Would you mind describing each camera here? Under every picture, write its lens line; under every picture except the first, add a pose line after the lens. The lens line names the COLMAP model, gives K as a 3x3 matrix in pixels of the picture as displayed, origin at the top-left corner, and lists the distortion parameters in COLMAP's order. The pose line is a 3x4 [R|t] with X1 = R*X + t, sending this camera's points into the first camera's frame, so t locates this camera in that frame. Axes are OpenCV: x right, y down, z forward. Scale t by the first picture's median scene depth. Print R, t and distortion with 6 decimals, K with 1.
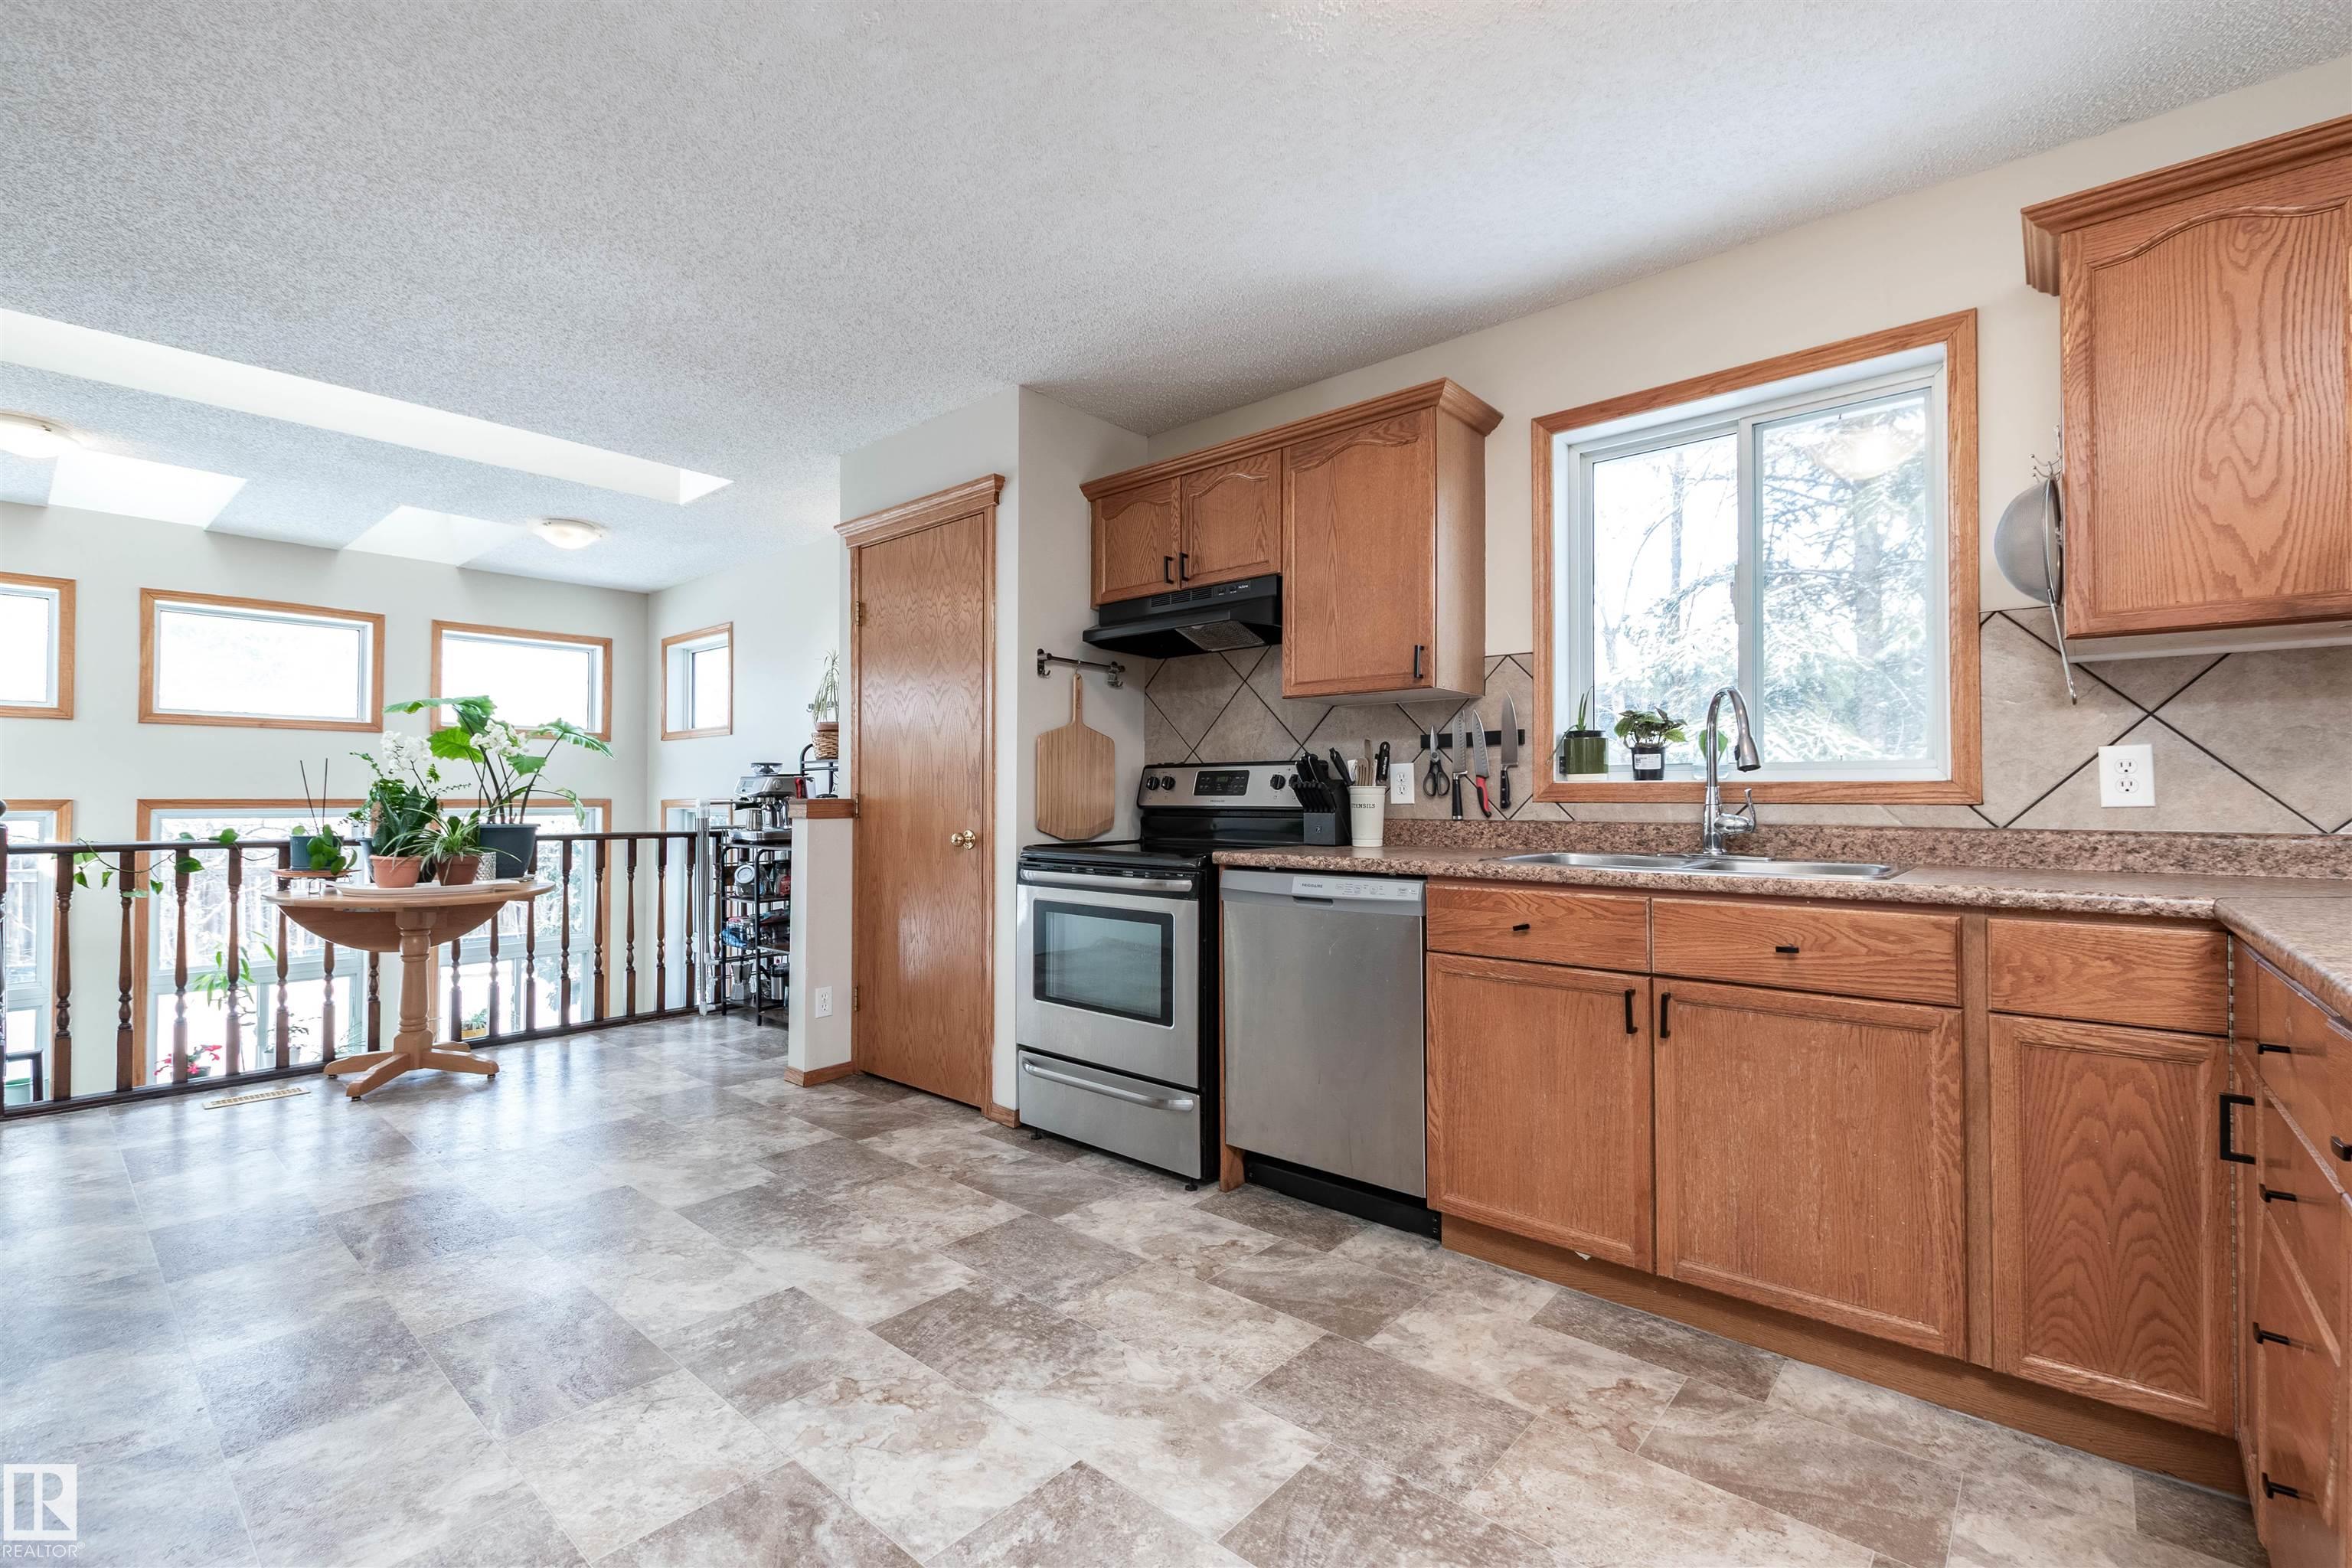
lens RADIAL K [[1040.4, 0, 1165.5], [0, 1040.4, 787.4], [0, 0, 1]] dist [0.006590, -0.002670]
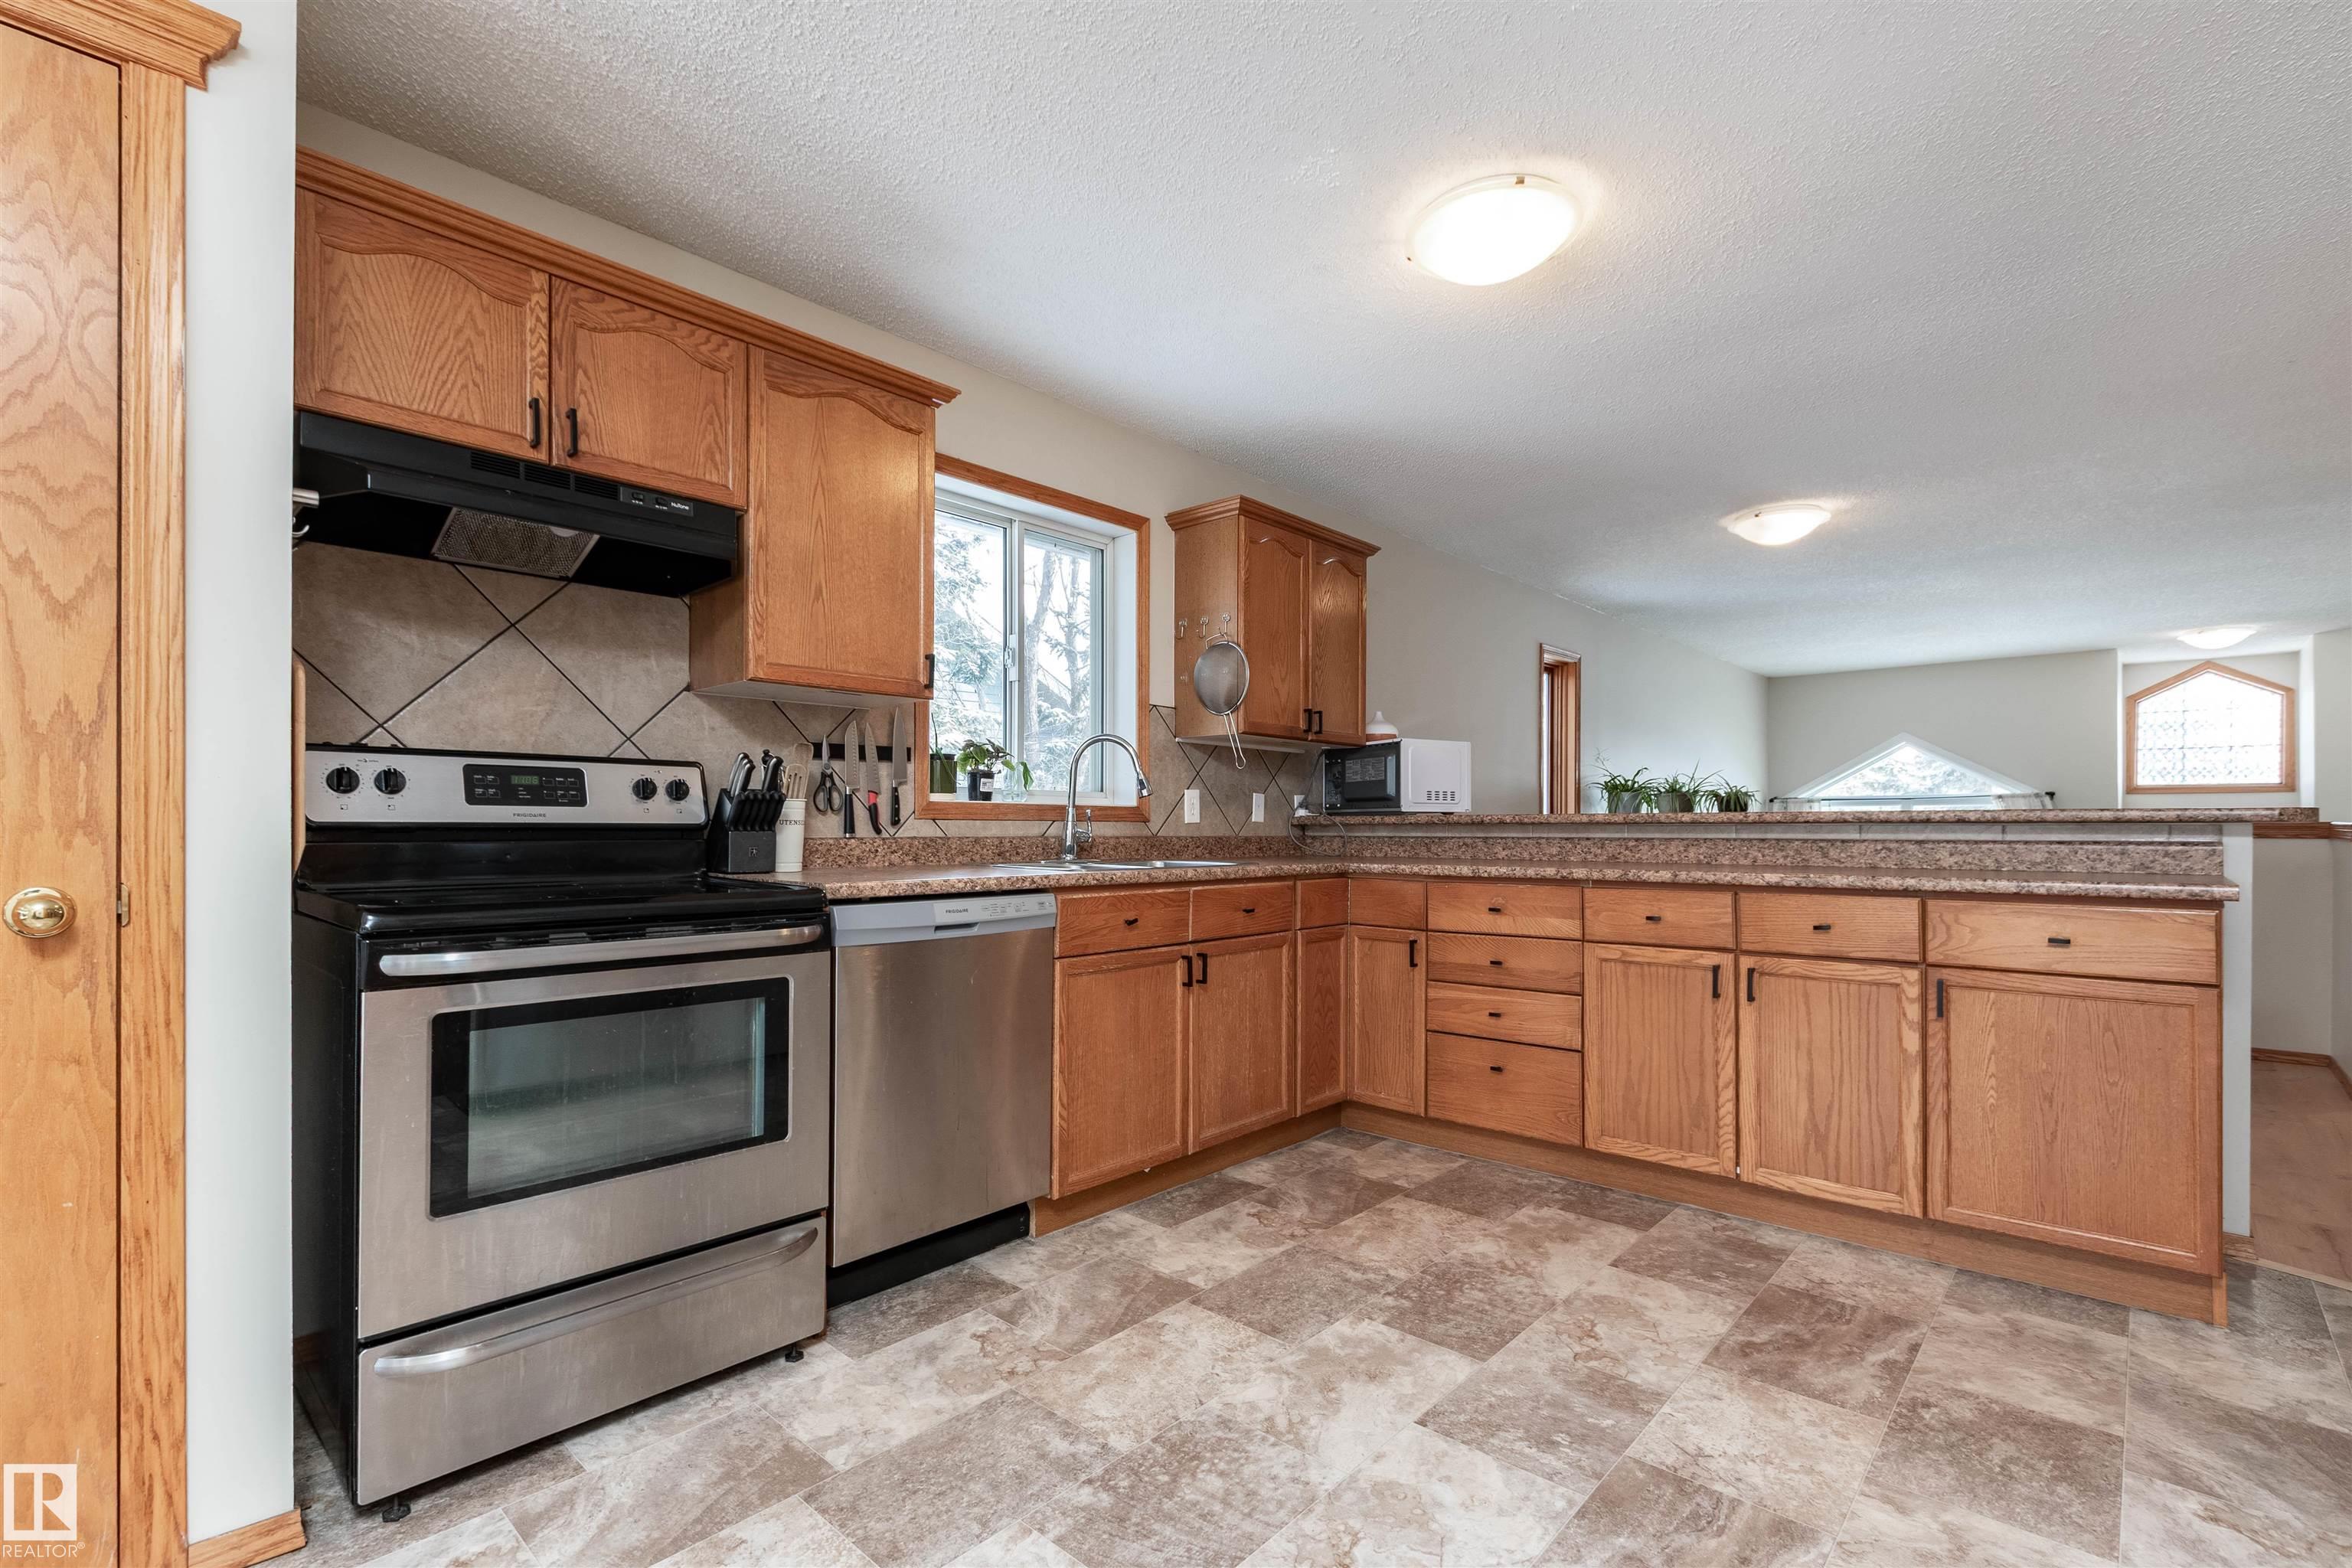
lens RADIAL K [[1040.4, 0, 1200.0], [0, 1040.4, 822.7], [0, 0, 1]] dist [0.006590, -0.002670]
pose [[0.006119, 0.001259, 0.999980, -0.755079], [-0.015437, 0.999880, -0.001165, 0.016499], [-0.999862, -0.015430, 0.006138, 0.791796]]
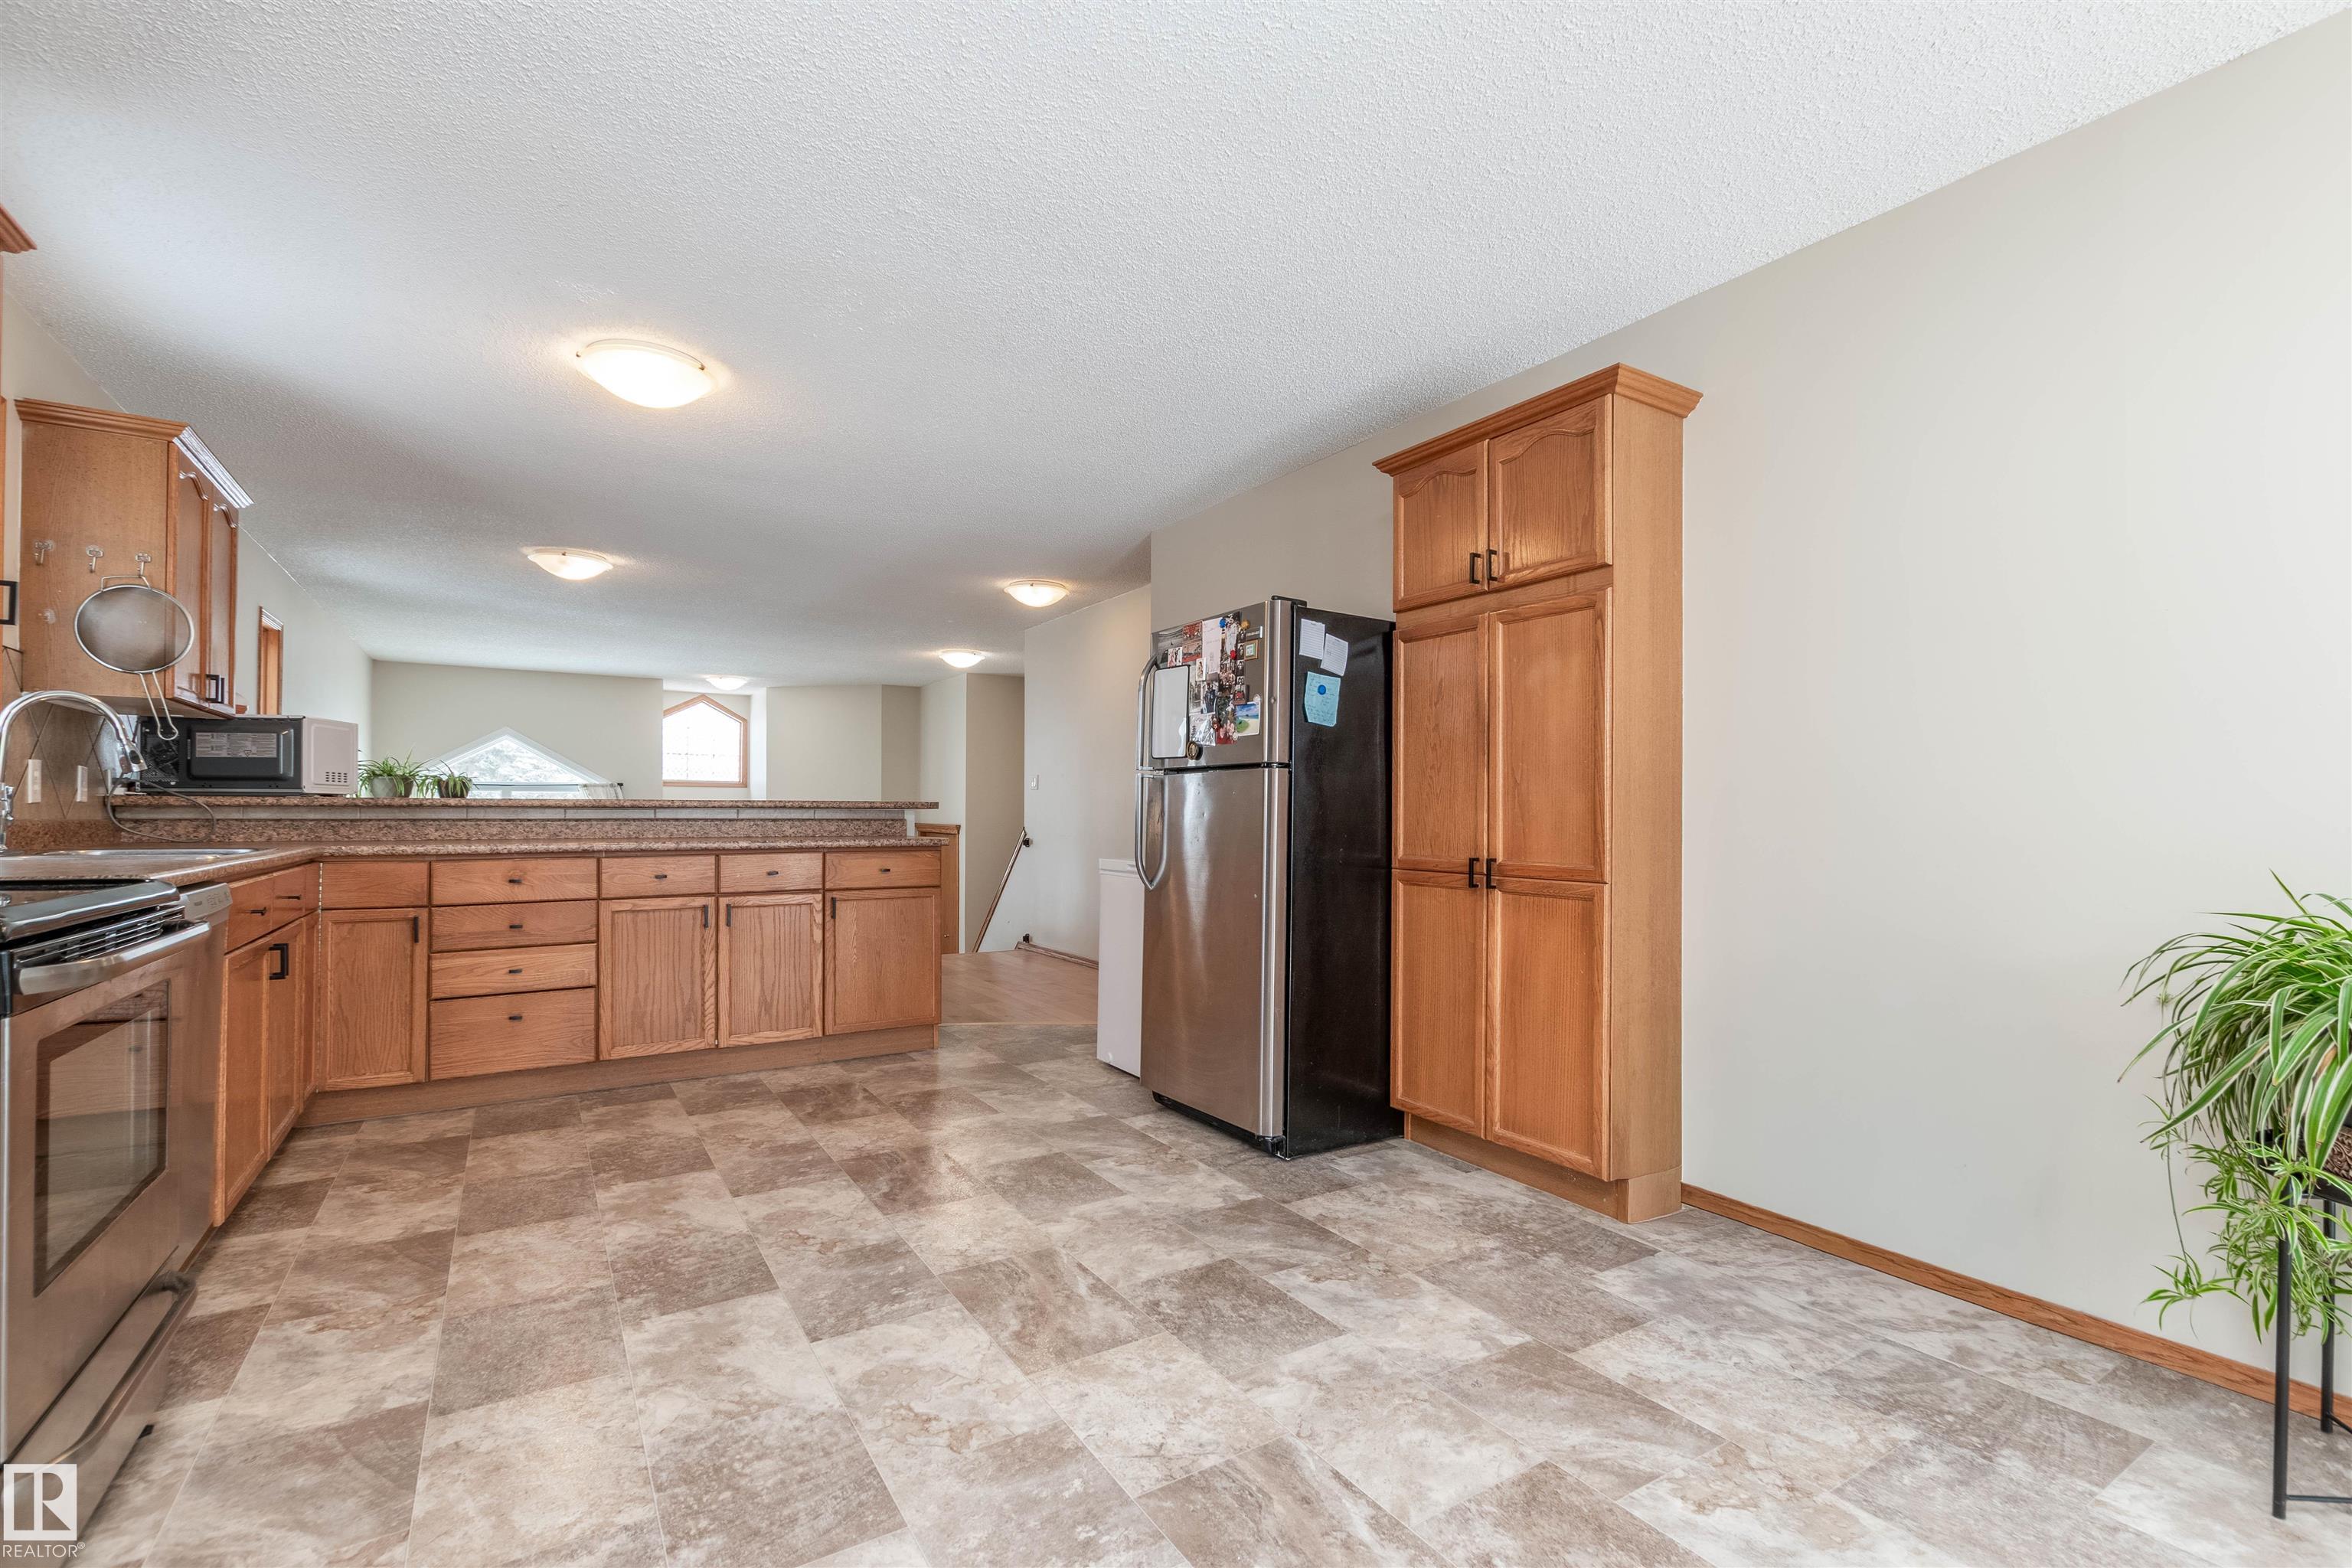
lens RADIAL K [[1022.1, 0, 1177.2], [0, 1022.1, 801.8], [0, 0, 1]] dist [-0.004007, -0.000567]
pose [[-0.960057, -0.002896, 0.279790, -0.787807], [-0.010130, 0.999651, -0.024412, 0.028771], [-0.279622, -0.026271, -0.959751, 1.541150]]
